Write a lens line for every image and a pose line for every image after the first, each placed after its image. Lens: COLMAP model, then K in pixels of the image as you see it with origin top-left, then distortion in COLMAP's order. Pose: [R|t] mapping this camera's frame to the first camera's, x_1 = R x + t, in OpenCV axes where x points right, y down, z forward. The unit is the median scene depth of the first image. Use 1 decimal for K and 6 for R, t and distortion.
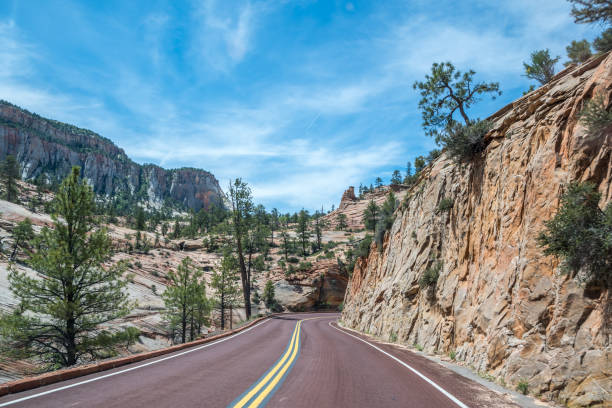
lens RADIAL K [[622.6, 0, 306.0], [0, 622.6, 204.0], [0, 0, 1]] dist [-0.005154, 0.009540]
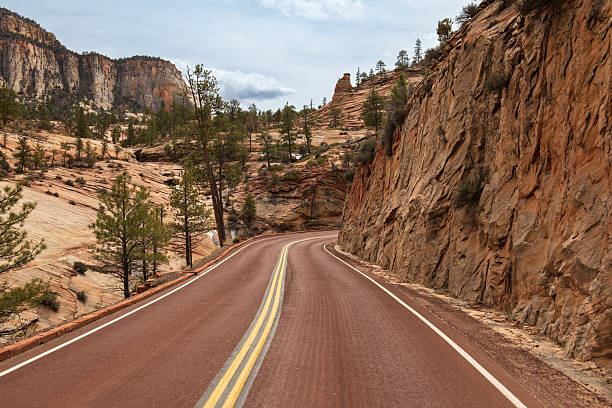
lens RADIAL K [[622.6, 0, 306.0], [0, 622.6, 204.0], [0, 0, 1]] dist [-0.005154, 0.009540]
pose [[0.999340, -0.035355, 0.008327, 0.009325], [0.033595, 0.986845, 0.158143, 0.010589], [-0.013809, -0.157758, 0.987381, 0.209604]]
